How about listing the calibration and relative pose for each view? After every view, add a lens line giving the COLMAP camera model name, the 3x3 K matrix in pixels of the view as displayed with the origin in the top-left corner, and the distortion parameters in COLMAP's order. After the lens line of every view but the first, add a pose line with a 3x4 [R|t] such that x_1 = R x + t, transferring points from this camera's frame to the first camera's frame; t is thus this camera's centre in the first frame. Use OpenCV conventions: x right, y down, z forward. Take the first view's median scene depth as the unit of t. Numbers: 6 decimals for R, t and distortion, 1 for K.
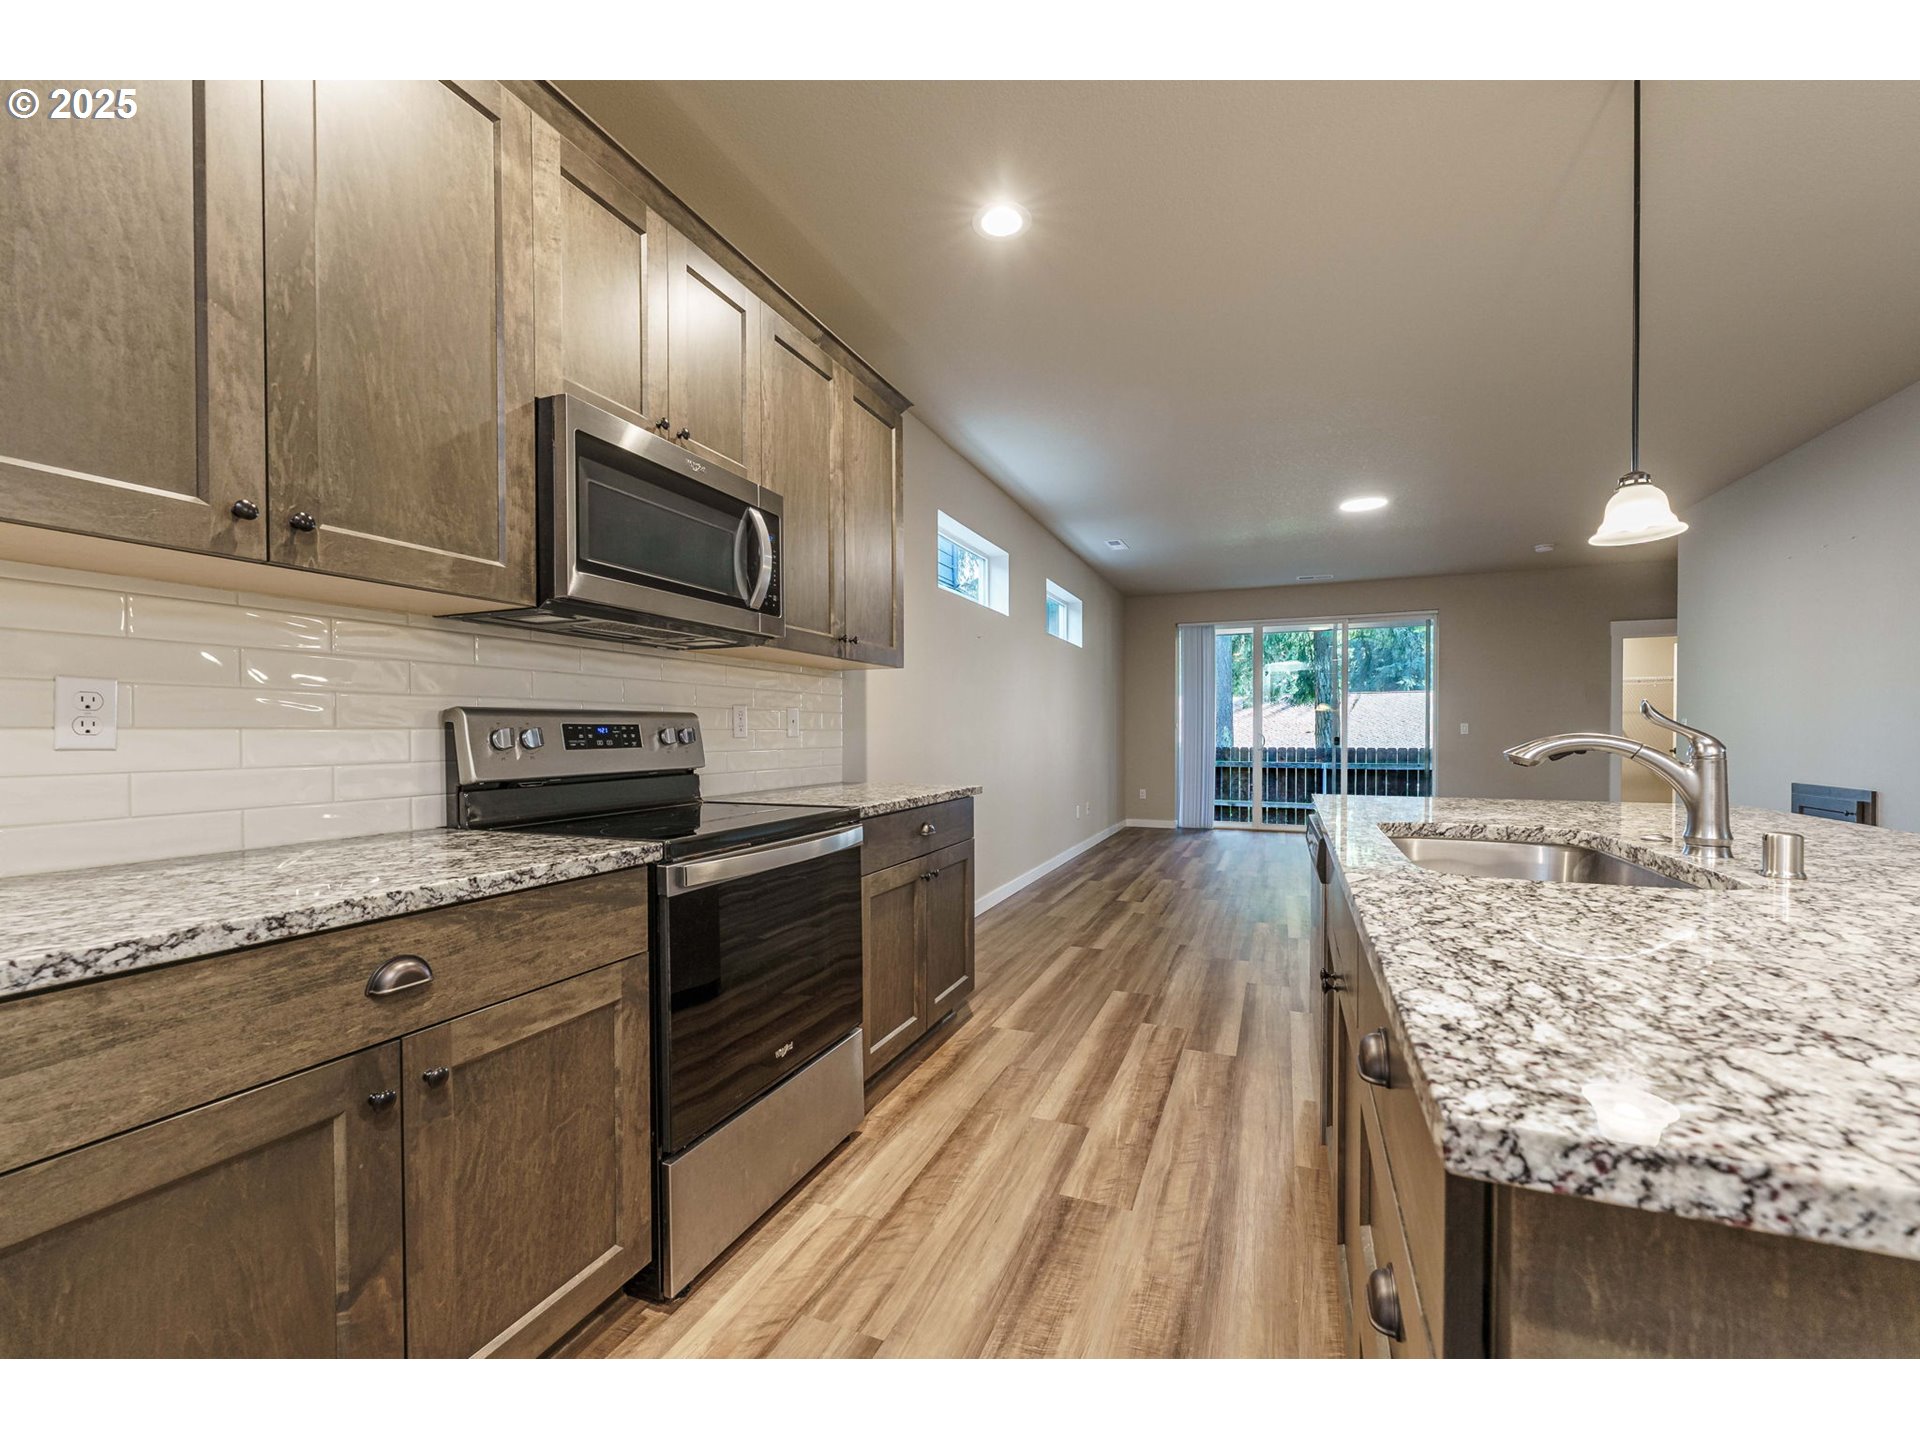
lens RADIAL K [[783.2, 0, 970.4], [0, 783.2, 740.3], [0, 0, 1]] dist [-0.002777, -0.000212]
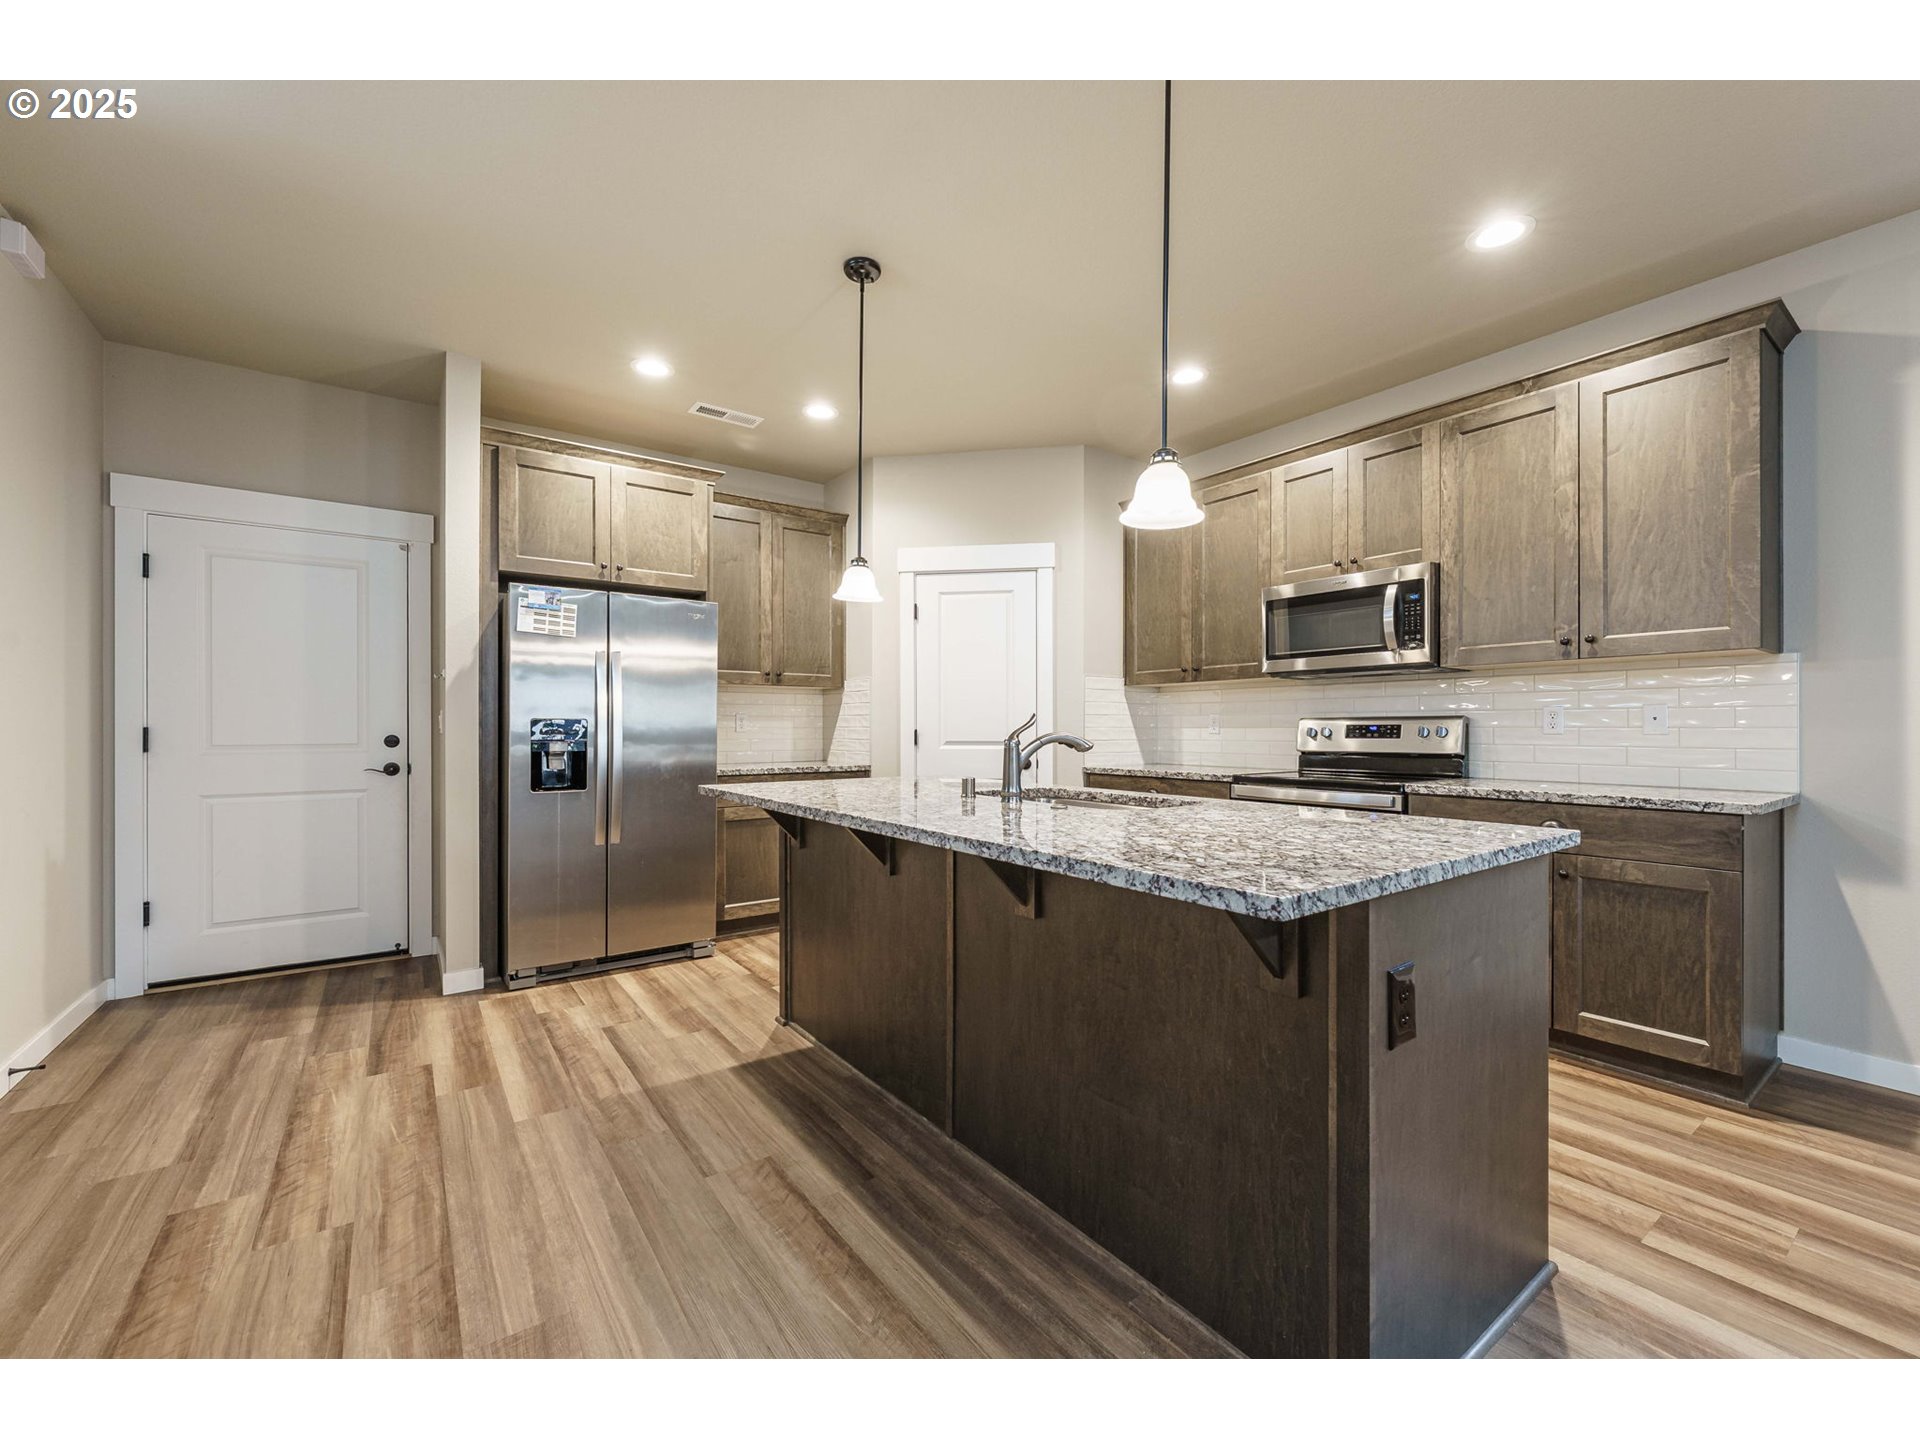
lens RADIAL K [[780.5, 0, 948.7], [0, 780.5, 726.6], [0, 0, 1]] dist [0.003559, -0.001555]
pose [[-0.540075, 0.000340, -0.841617, 1.527117], [-0.007839, 0.999955, 0.005434, -0.018280], [0.841581, 0.009532, -0.540047, 1.125447]]
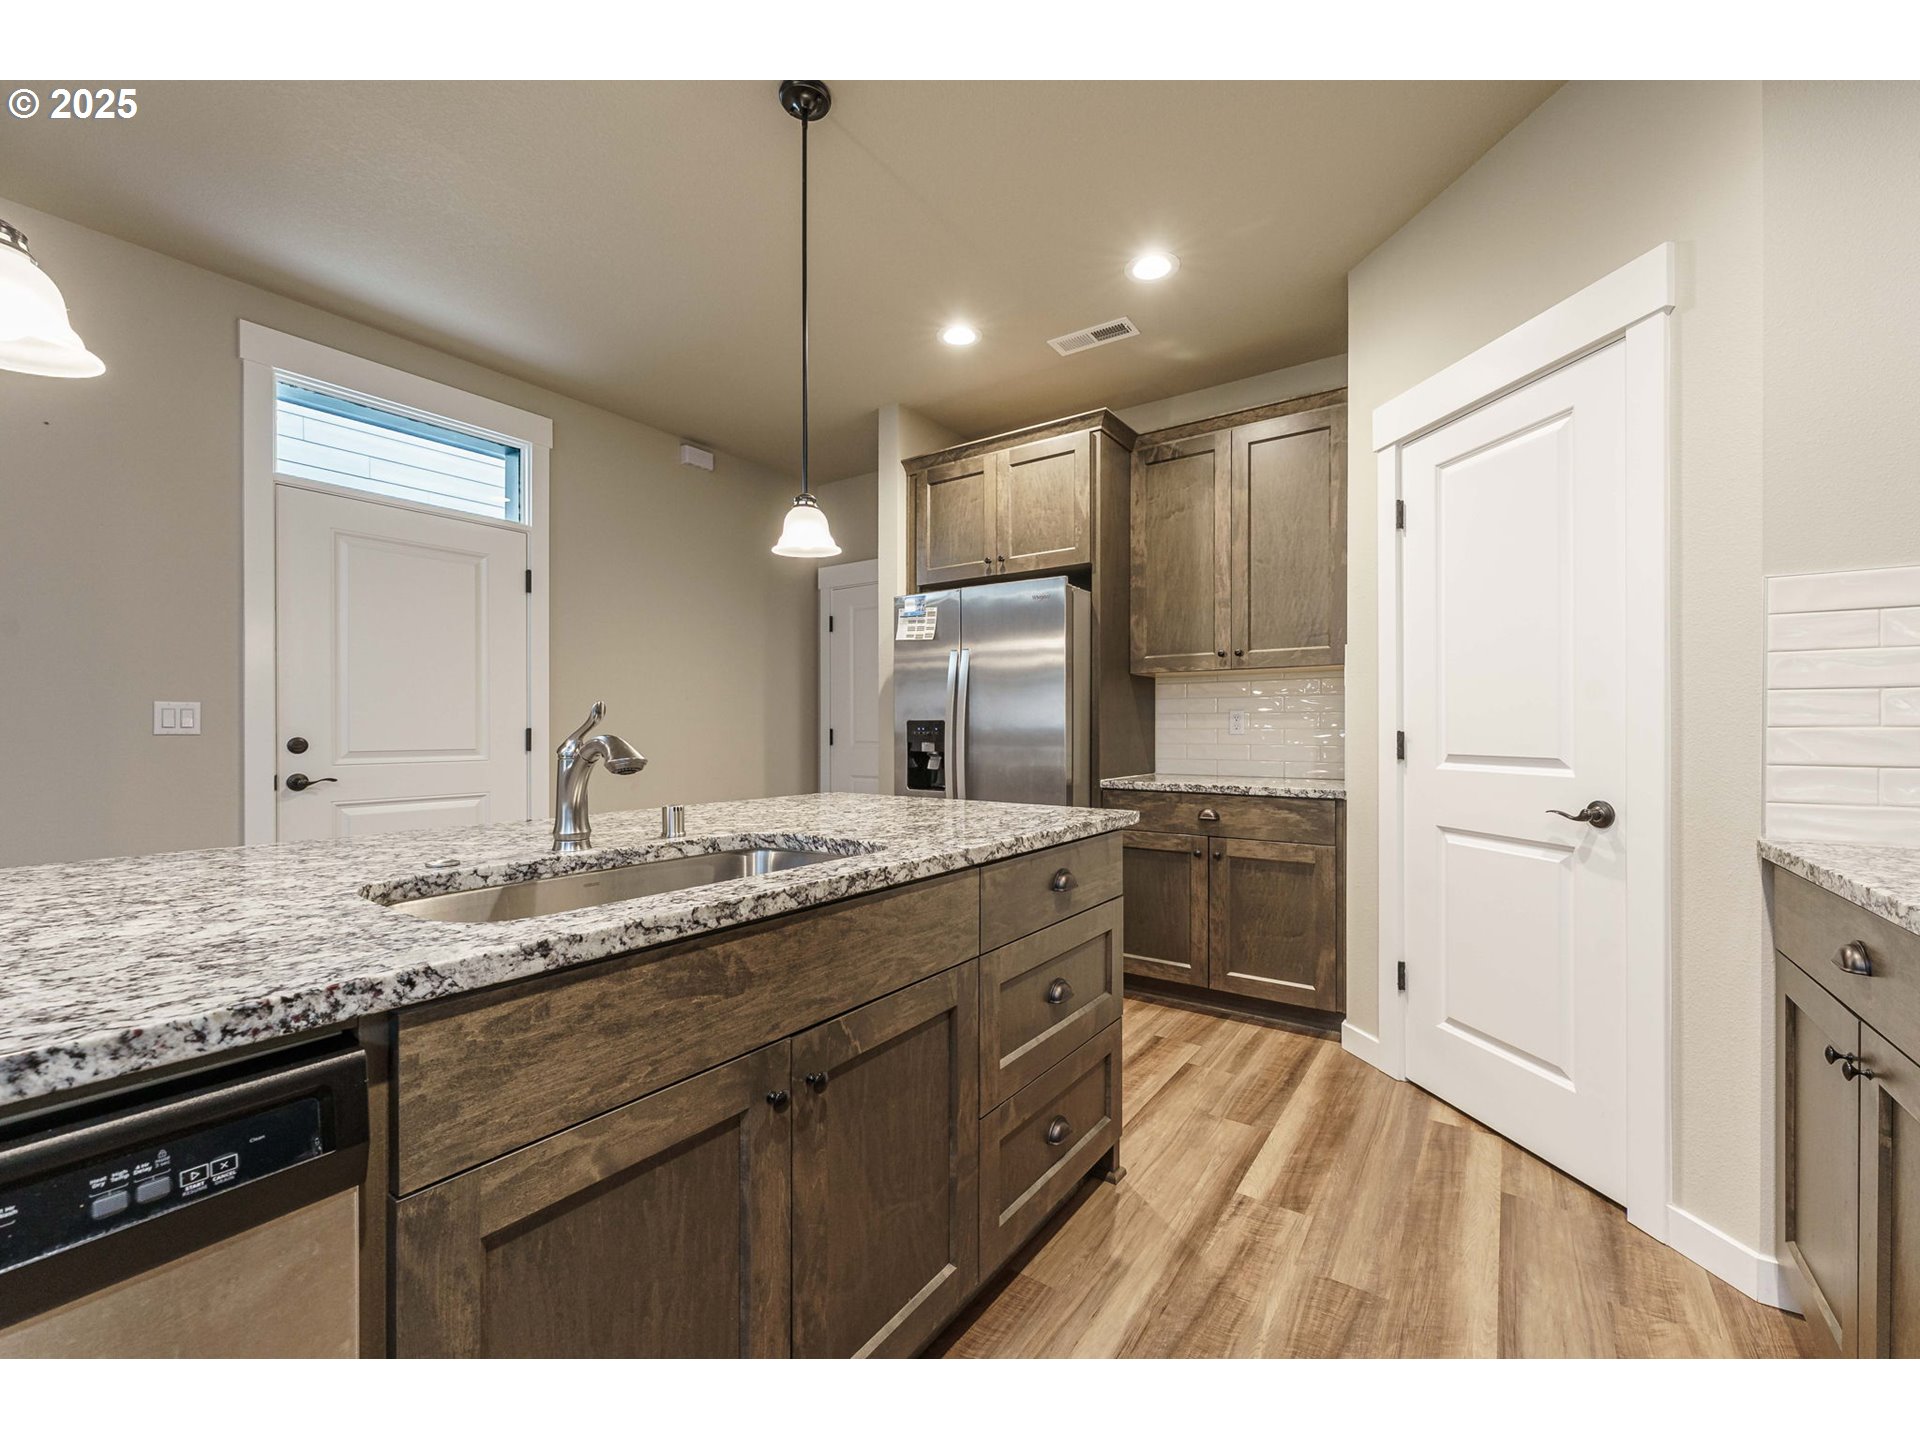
lens RADIAL K [[780.5, 0, 965.5], [0, 780.5, 731.8], [0, 0, 1]] dist [0.003559, -0.001555]
pose [[-0.974044, 0.001313, 0.226356, 0.110442], [0.004210, 0.999915, 0.012315, -0.014576], [-0.226320, 0.012948, -0.973967, 1.181034]]
